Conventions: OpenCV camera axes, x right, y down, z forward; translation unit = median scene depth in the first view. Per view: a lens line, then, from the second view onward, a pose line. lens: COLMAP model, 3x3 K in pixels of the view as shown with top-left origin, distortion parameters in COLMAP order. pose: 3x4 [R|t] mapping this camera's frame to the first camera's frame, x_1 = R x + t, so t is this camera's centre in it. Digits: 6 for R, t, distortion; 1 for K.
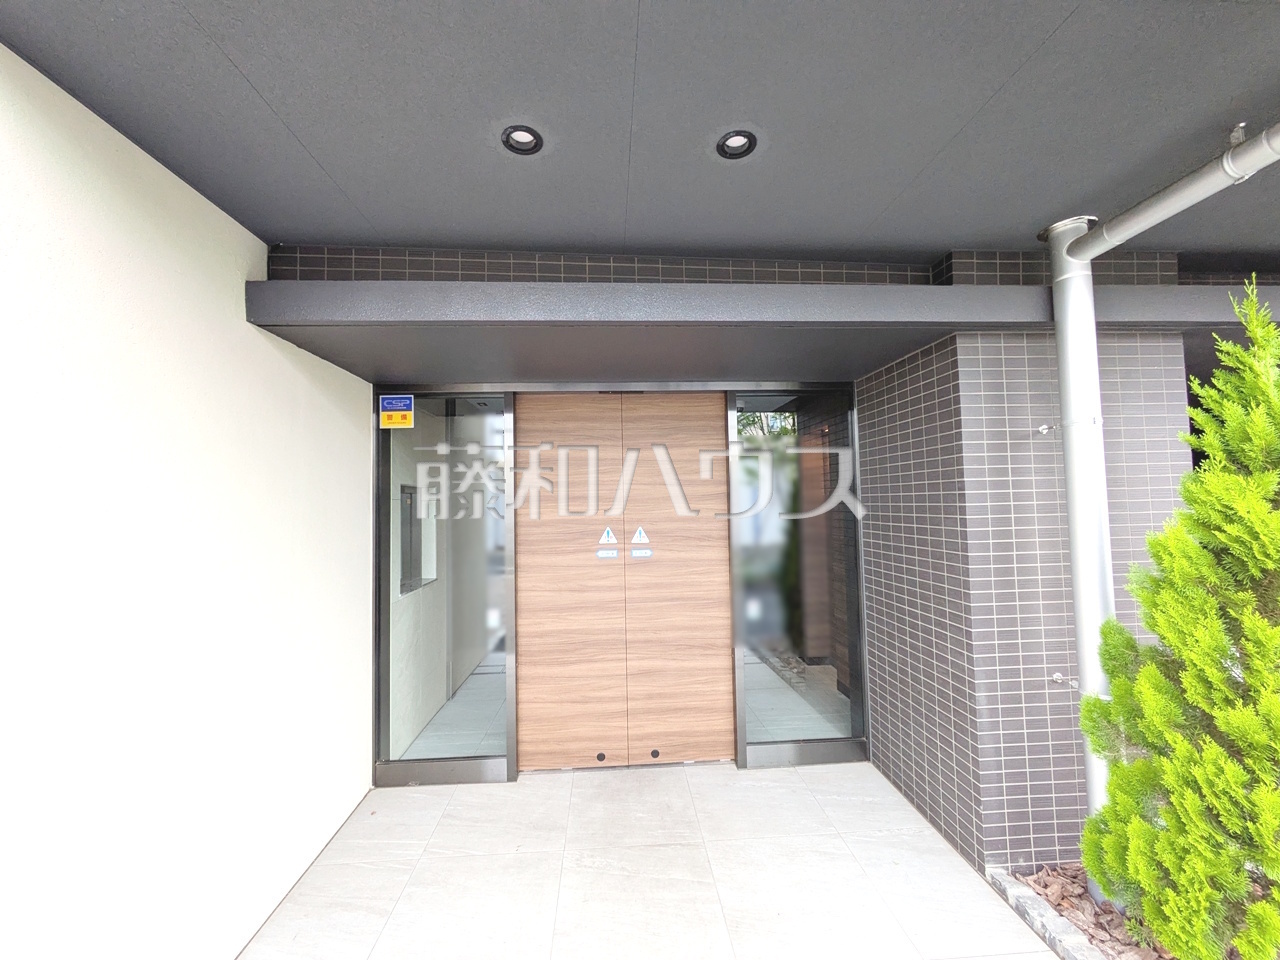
lens RADIAL K [[509.7, 0, 640.0], [0, 509.7, 480.0], [0, 0, 1]] dist [-0.000241, -0.000602]
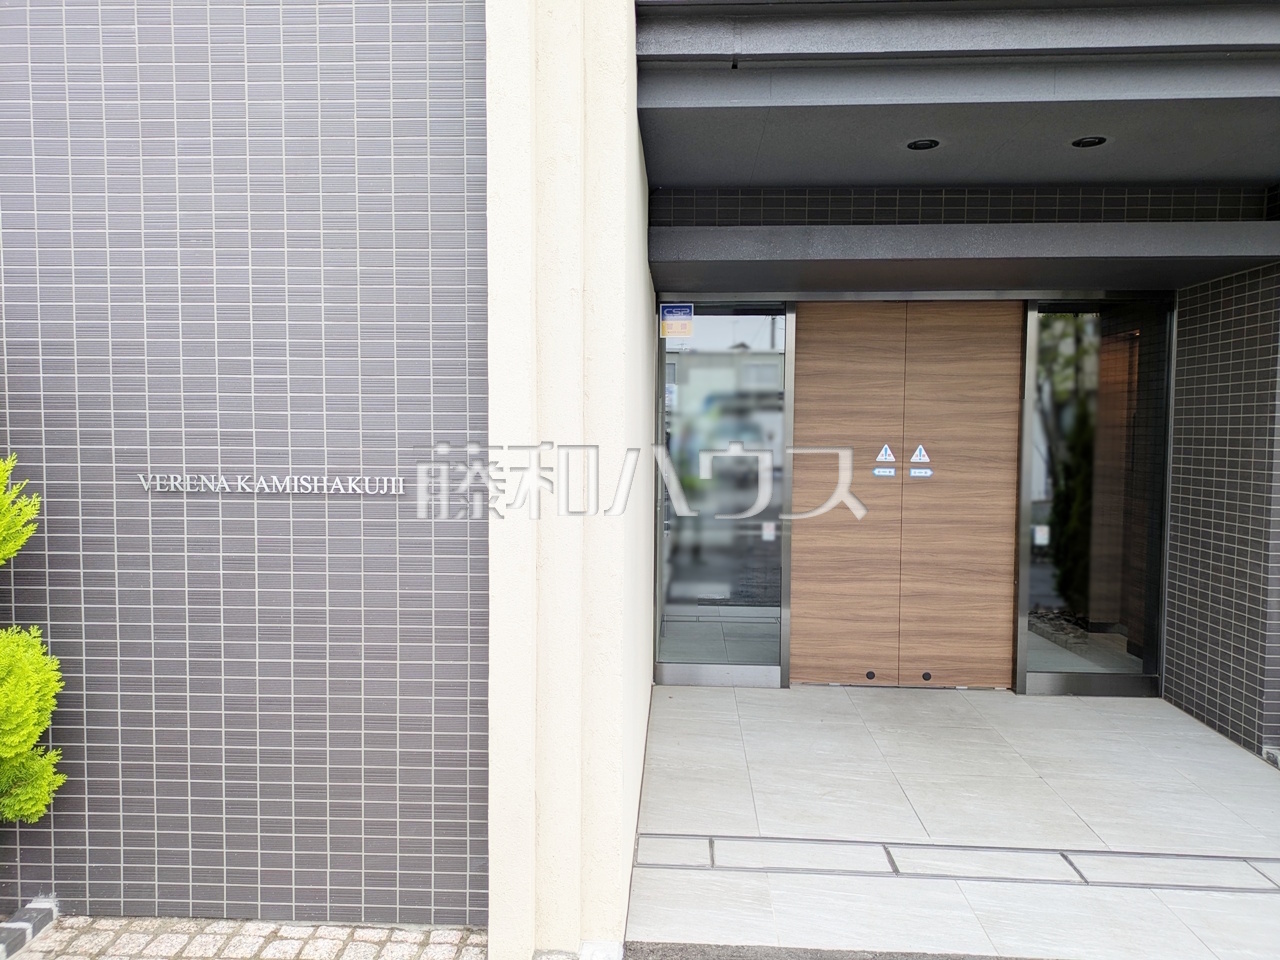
lens RADIAL K [[934.0, 0, 640.0], [0, 934.0, 480.0], [0, 0, 1]] dist [0.067282, -0.060652]
pose [[0.993205, 0.033974, -0.111308, -0.327577], [-0.022715, 0.994637, 0.100903, -0.008131], [0.114139, -0.097689, 0.988650, -0.811444]]
